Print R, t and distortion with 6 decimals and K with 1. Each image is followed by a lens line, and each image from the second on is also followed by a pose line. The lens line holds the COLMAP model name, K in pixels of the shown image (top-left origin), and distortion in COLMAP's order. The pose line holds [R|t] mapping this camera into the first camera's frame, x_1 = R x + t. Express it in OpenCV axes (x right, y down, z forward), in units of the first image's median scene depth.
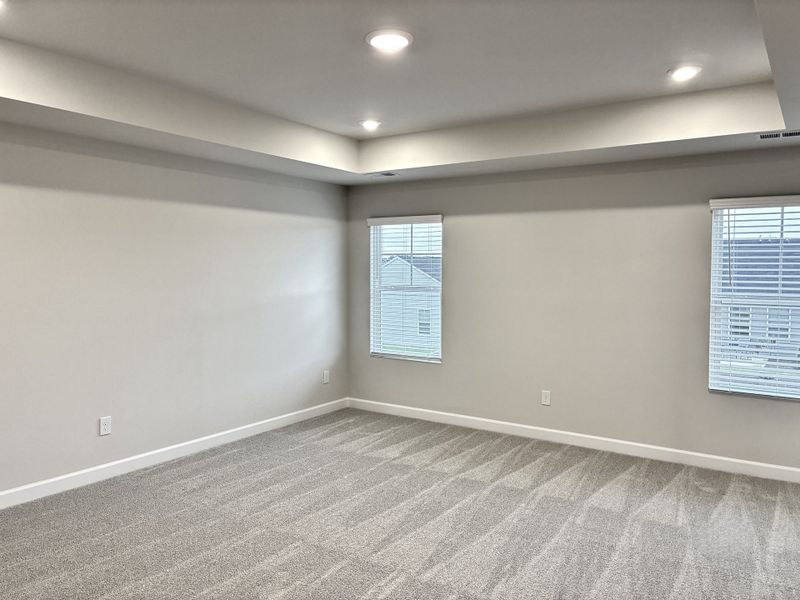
lens RADIAL K [[618.3, 0, 400.0], [0, 618.3, 300.0], [0, 0, 1]] dist [-0.044776, -0.002519]
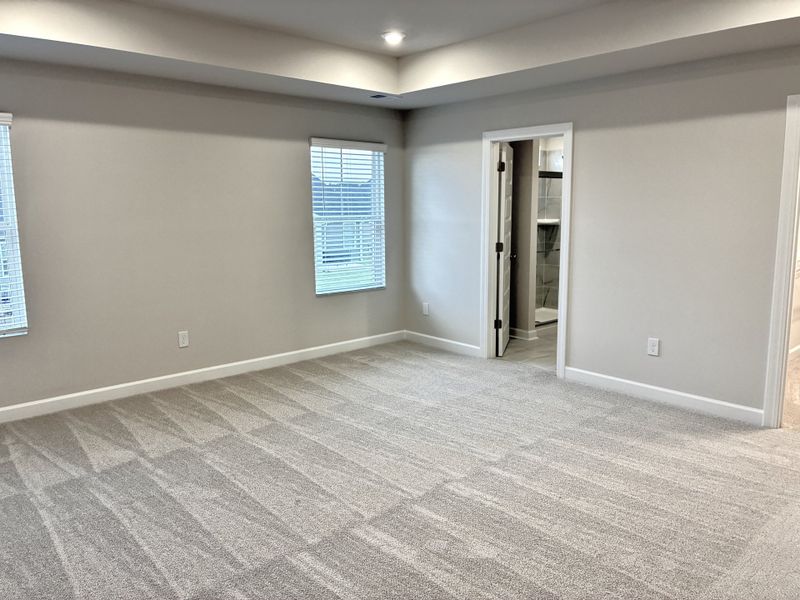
lens RADIAL K [[615.0, 0, 400.0], [0, 615.0, 300.0], [0, 0, 1]] dist [0.026294, -0.008242]
pose [[0.248196, -0.170442, 0.953598, -0.671839], [0.058379, 0.985242, 0.160903, -0.037192], [-0.966949, 0.015735, 0.254483, 0.534127]]
